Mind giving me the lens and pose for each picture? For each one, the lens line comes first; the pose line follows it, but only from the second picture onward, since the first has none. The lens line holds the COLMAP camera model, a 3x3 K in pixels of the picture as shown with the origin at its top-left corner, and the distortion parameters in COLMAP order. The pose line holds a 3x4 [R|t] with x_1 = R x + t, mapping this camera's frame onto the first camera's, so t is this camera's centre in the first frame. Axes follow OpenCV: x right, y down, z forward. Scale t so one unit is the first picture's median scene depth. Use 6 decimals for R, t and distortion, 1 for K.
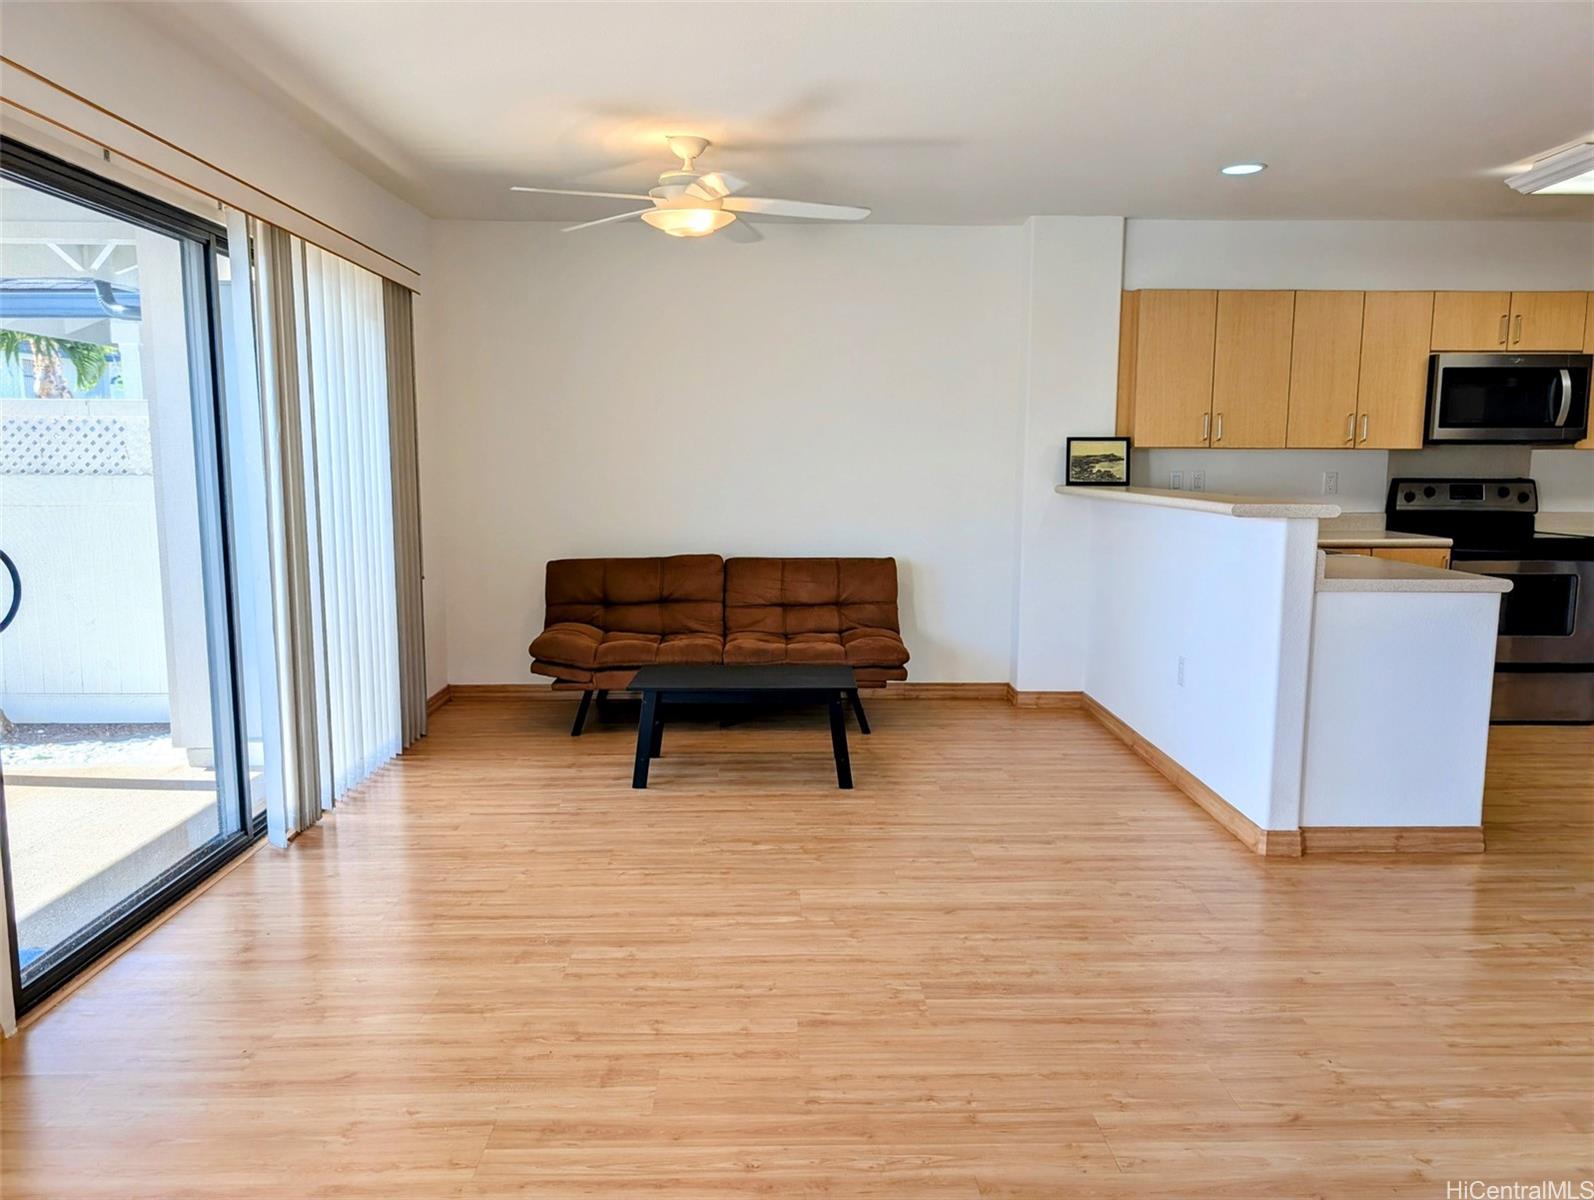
lens RADIAL K [[1156.1, 0, 807.2], [0, 1156.1, 602.2], [0, 0, 1]] dist [0.025819, 0.002280]
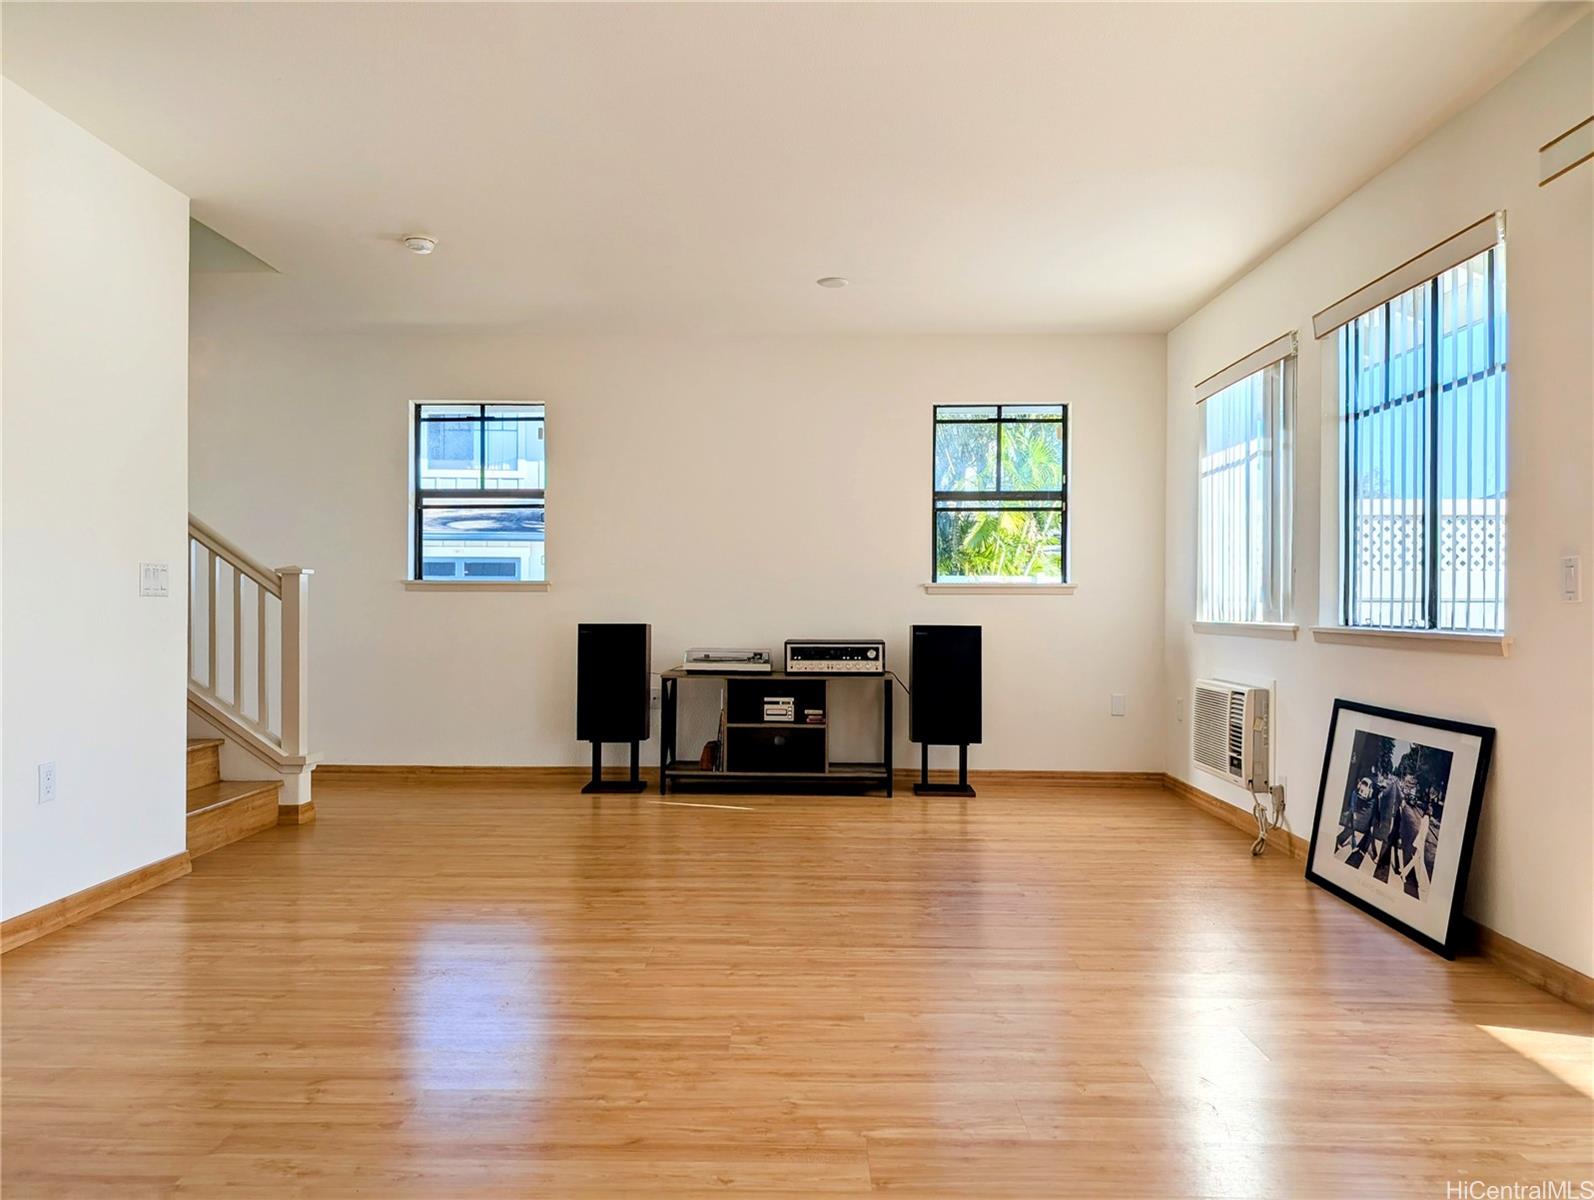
lens RADIAL K [[1156.1, 0, 797.1], [0, 1156.1, 602.8], [0, 0, 1]] dist [0.025819, 0.002280]
pose [[-0.998974, -0.008147, 0.044550, 0.004575], [-0.002457, 0.991988, 0.126309, -0.071539], [-0.045223, 0.126070, -0.990990, 1.055025]]
